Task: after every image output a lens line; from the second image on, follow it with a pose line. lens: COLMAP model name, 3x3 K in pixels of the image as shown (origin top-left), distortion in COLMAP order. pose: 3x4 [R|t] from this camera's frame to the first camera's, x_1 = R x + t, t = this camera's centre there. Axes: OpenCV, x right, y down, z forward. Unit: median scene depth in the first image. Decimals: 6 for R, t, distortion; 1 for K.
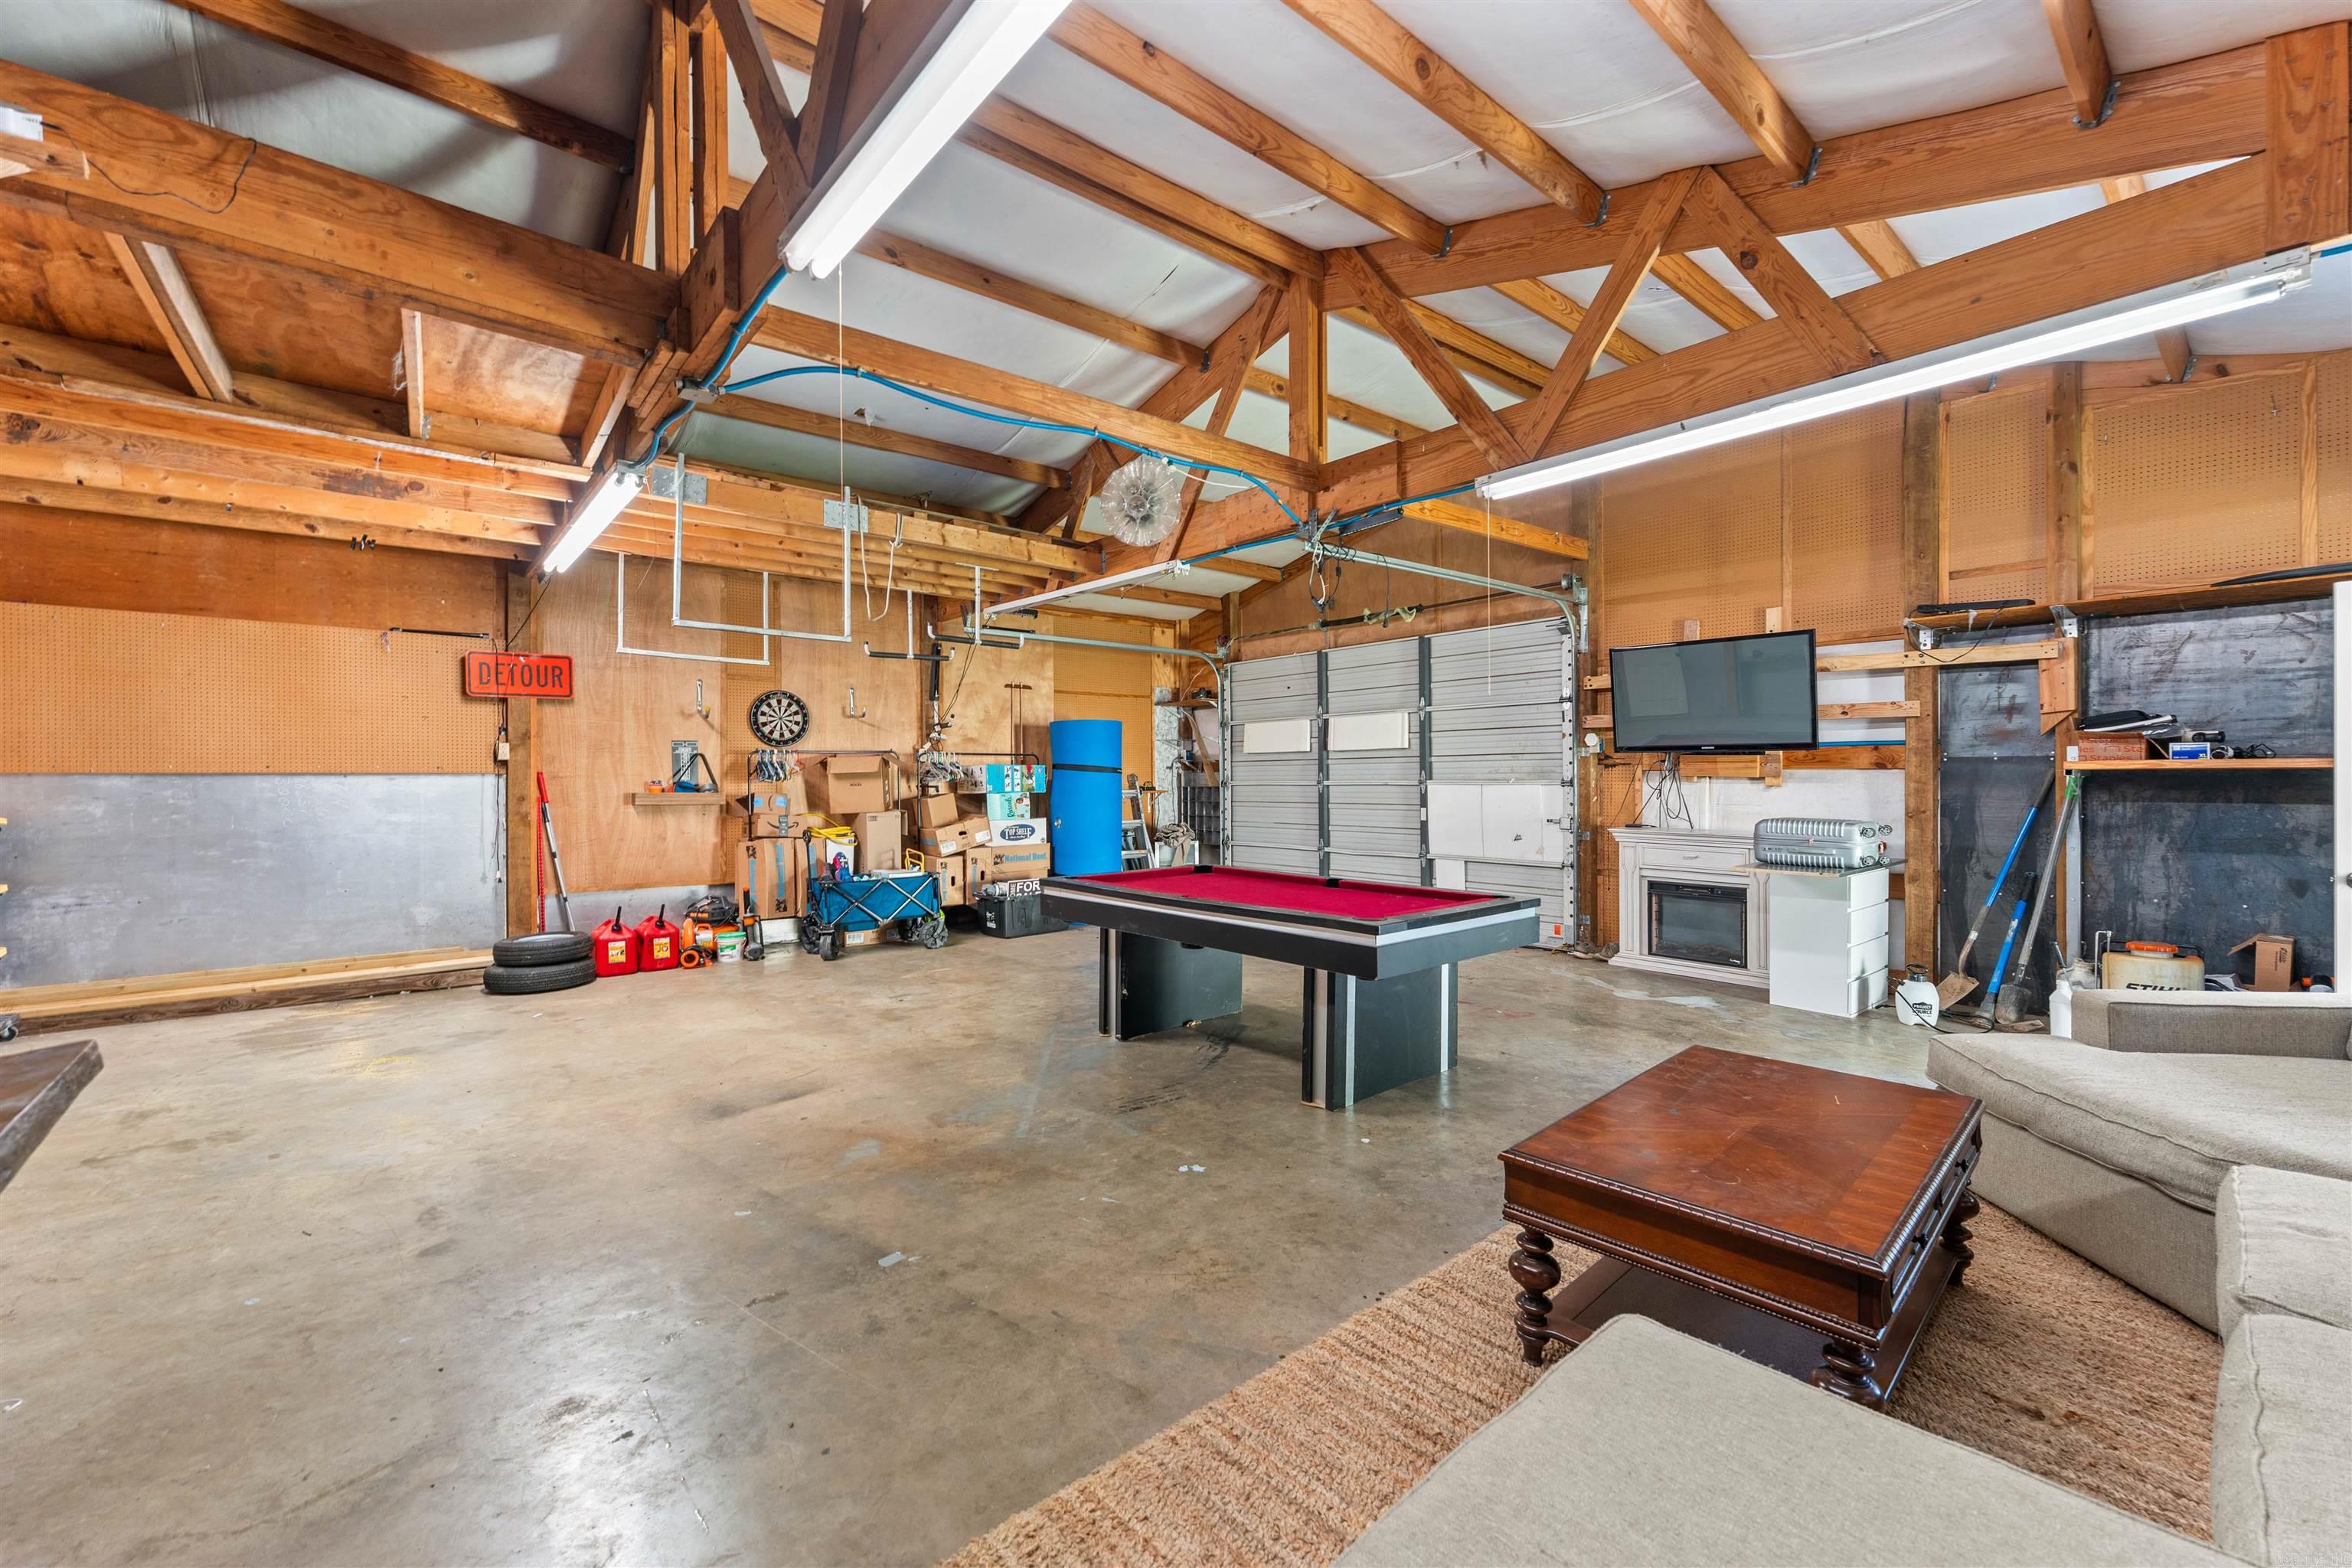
lens RADIAL K [[955.2, 0, 1174.1], [0, 955.2, 776.0], [0, 0, 1]] dist [-0.002956, 0.001093]
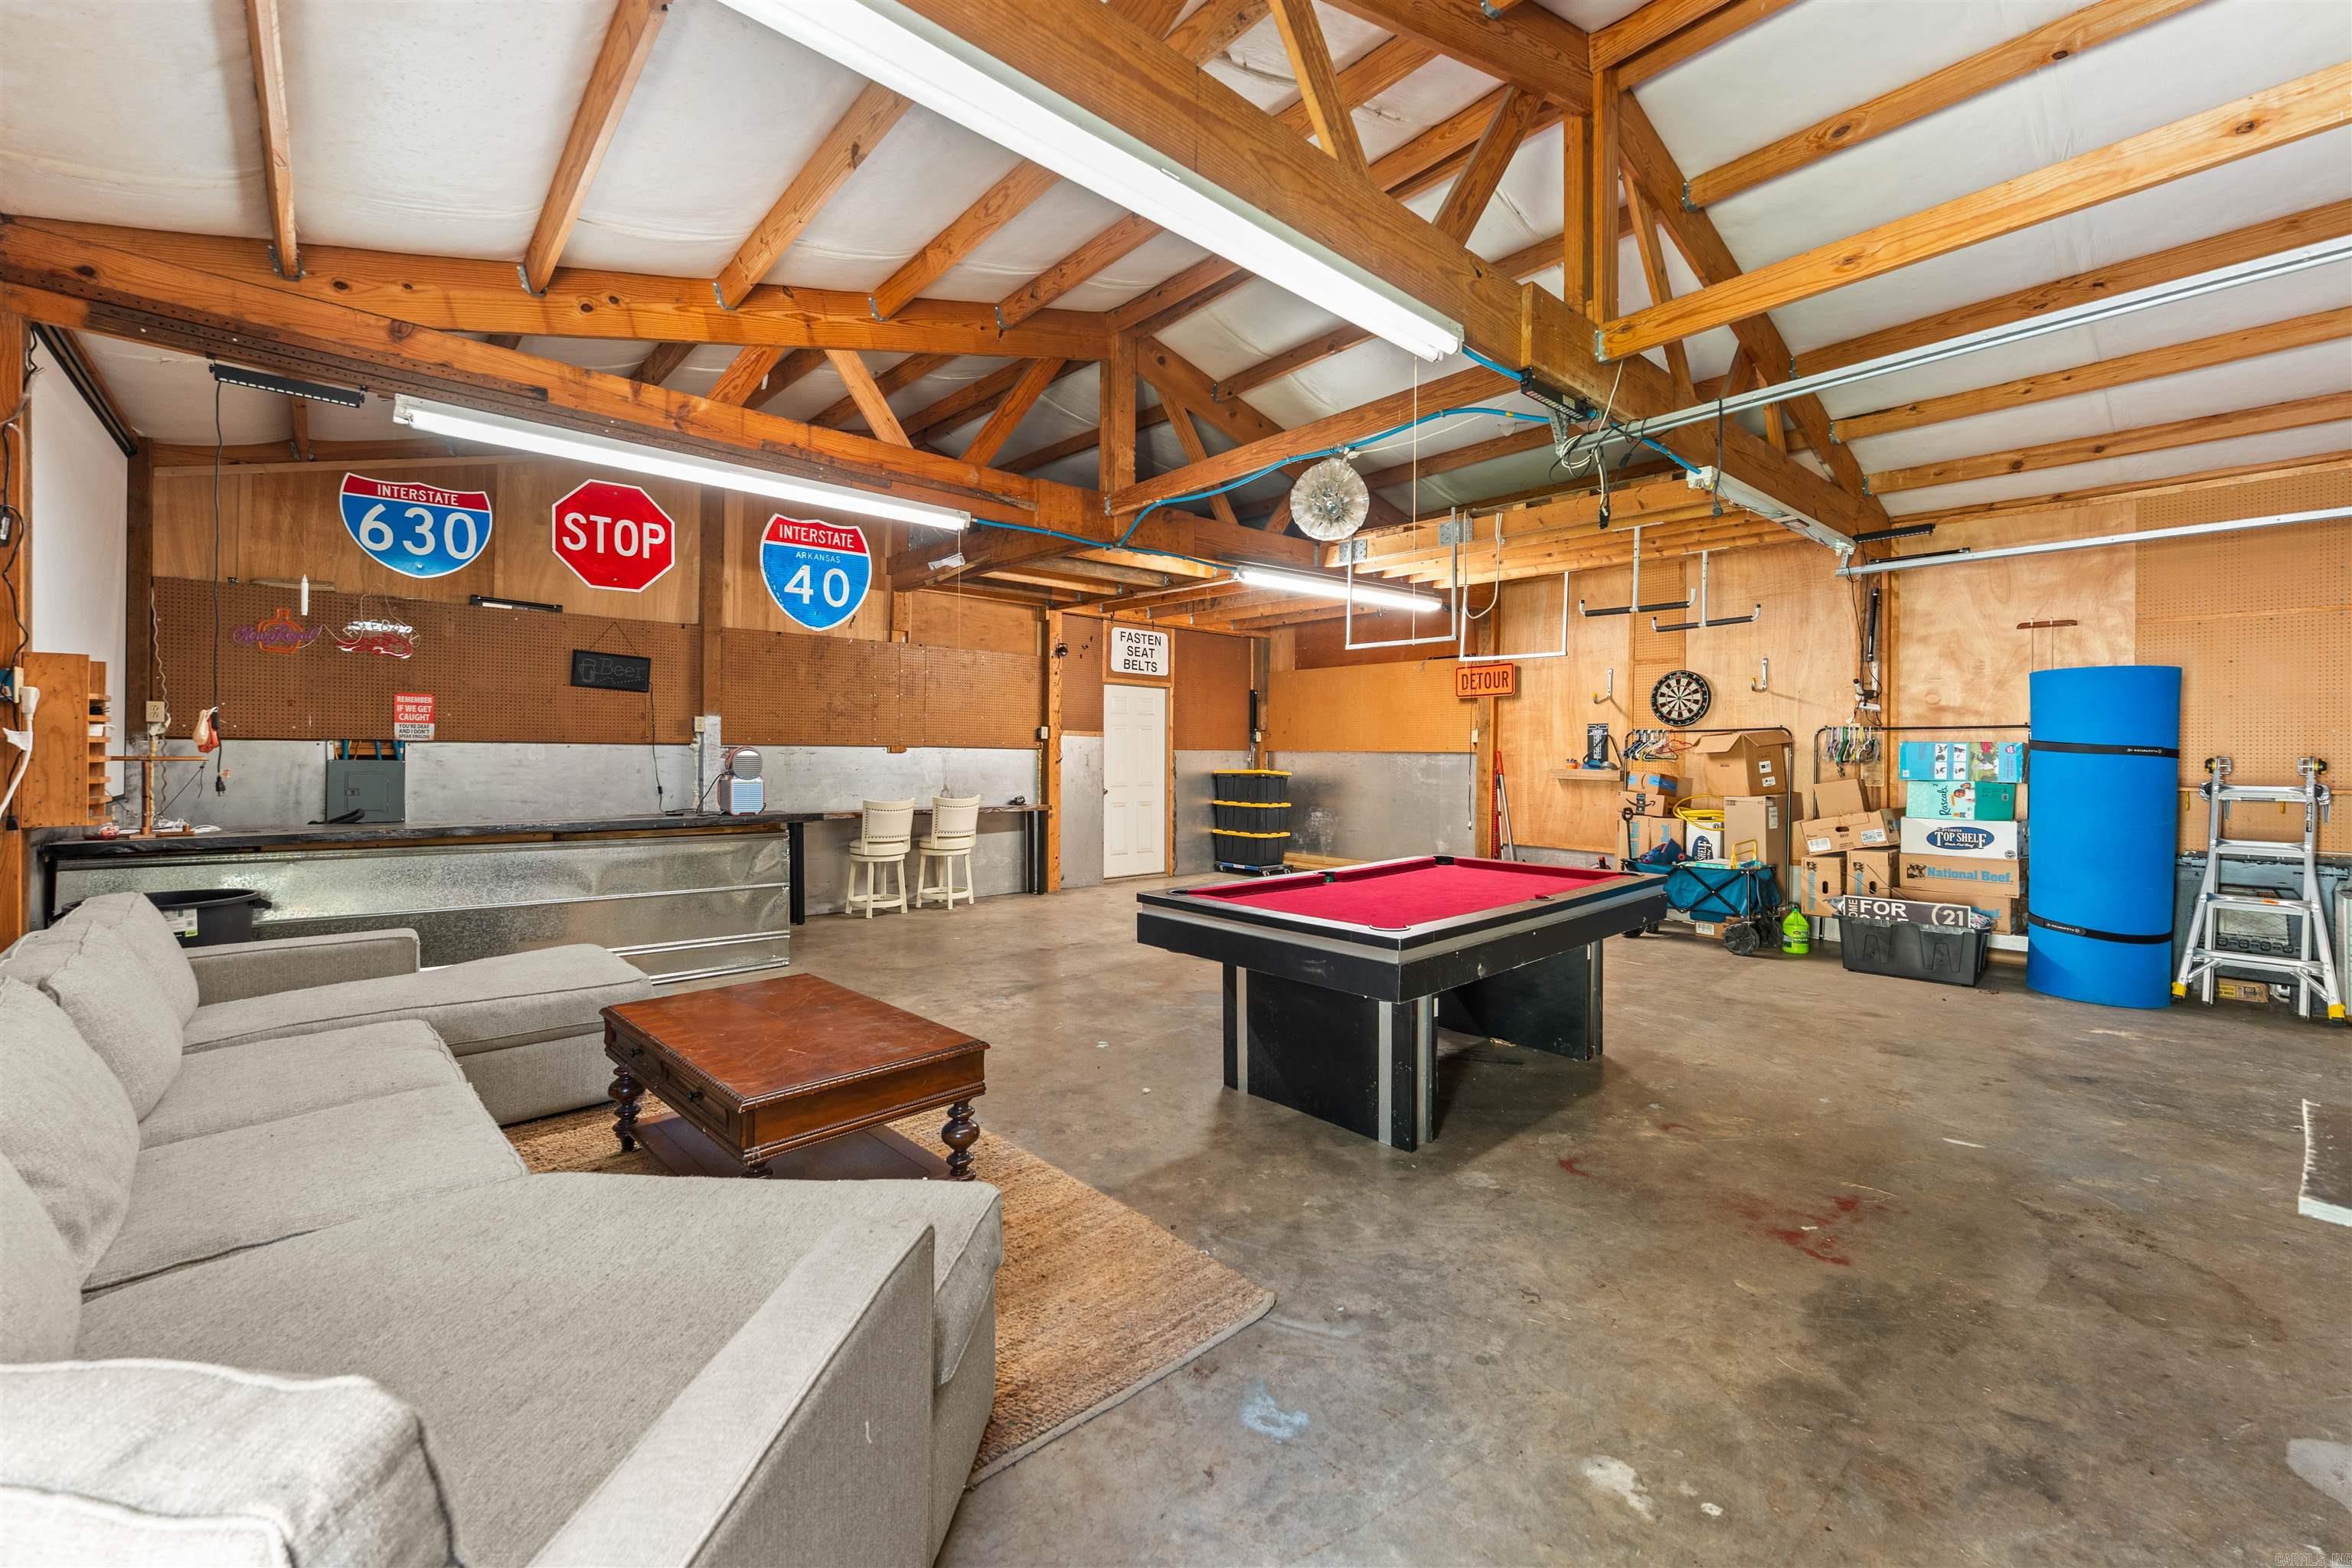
lens RADIAL K [[955.2, 0, 1187.5], [0, 955.2, 771.5], [0, 0, 1]] dist [-0.002956, 0.001093]
pose [[0.021328, 0.021610, -0.999539, 0.579903], [-0.005435, 0.999754, 0.021498, -0.002076], [0.999758, 0.004974, 0.021440, 0.462869]]
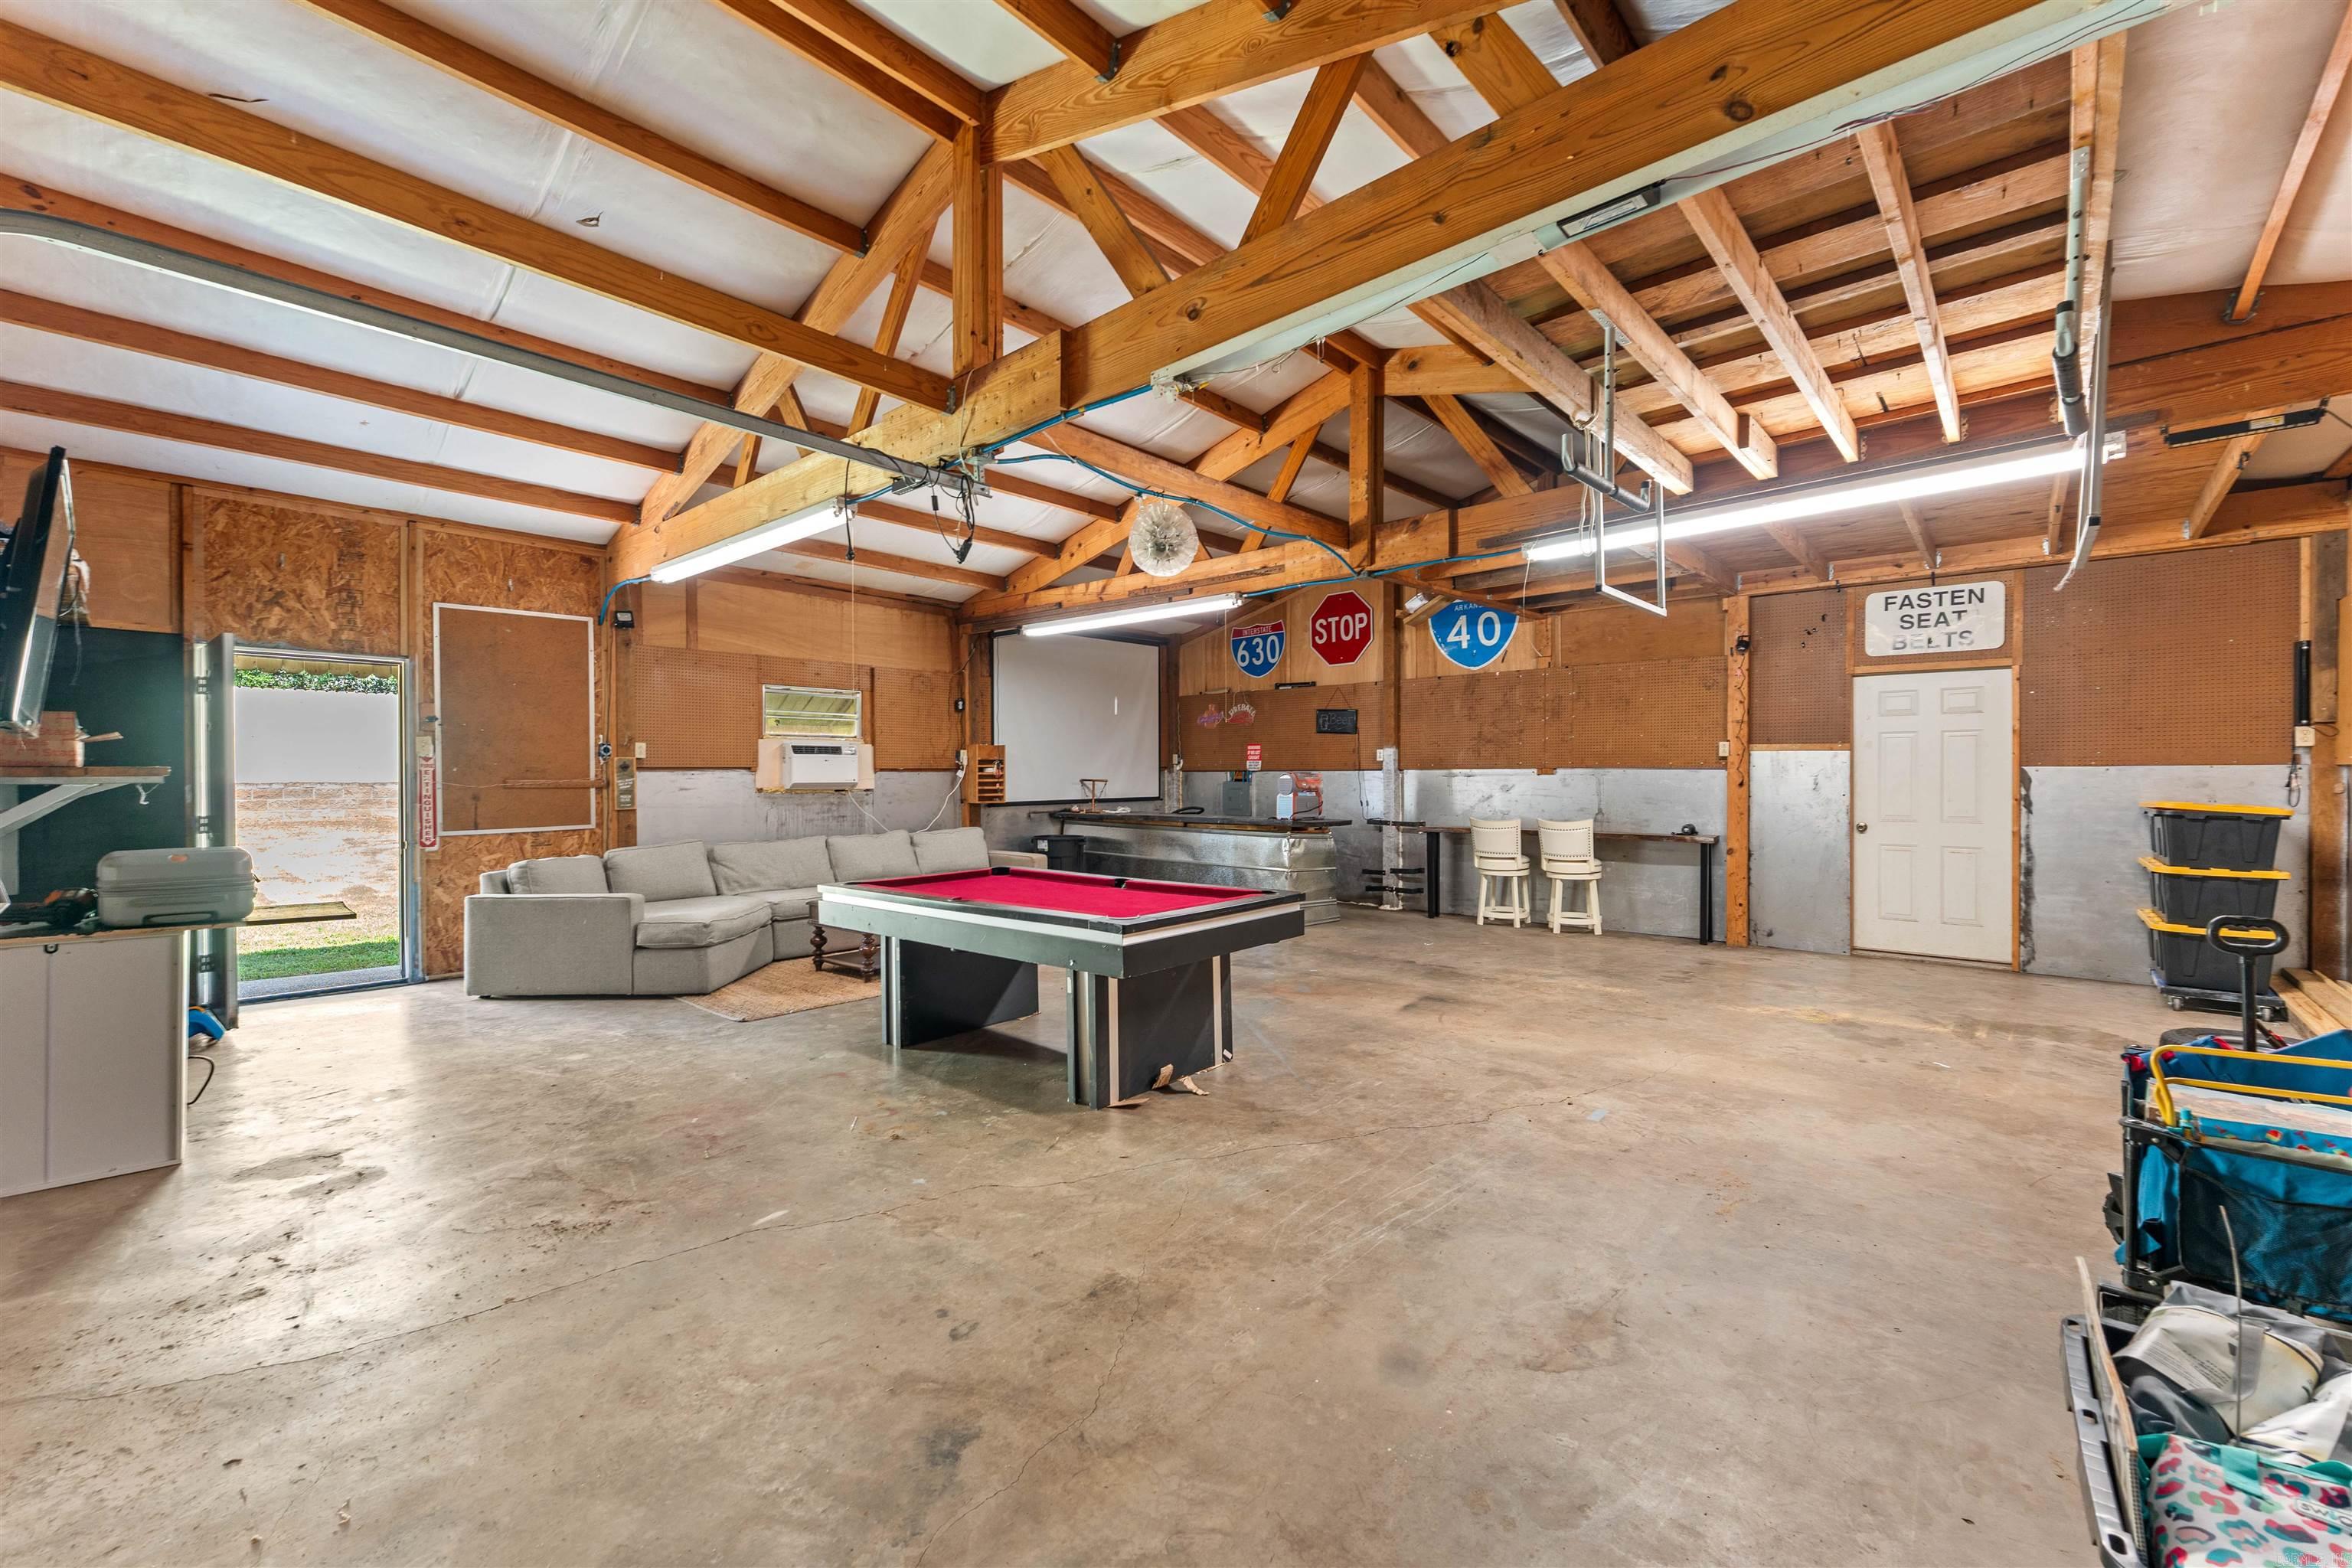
lens RADIAL K [[955.2, 0, 1186.2], [0, 955.2, 780.4], [0, 0, 1]] dist [-0.002956, 0.001093]
pose [[-0.992776, 0.006276, -0.119816, 0.045674], [0.005888, 0.999976, 0.003590, 0.001776], [0.119836, 0.002858, -0.992790, 1.208183]]
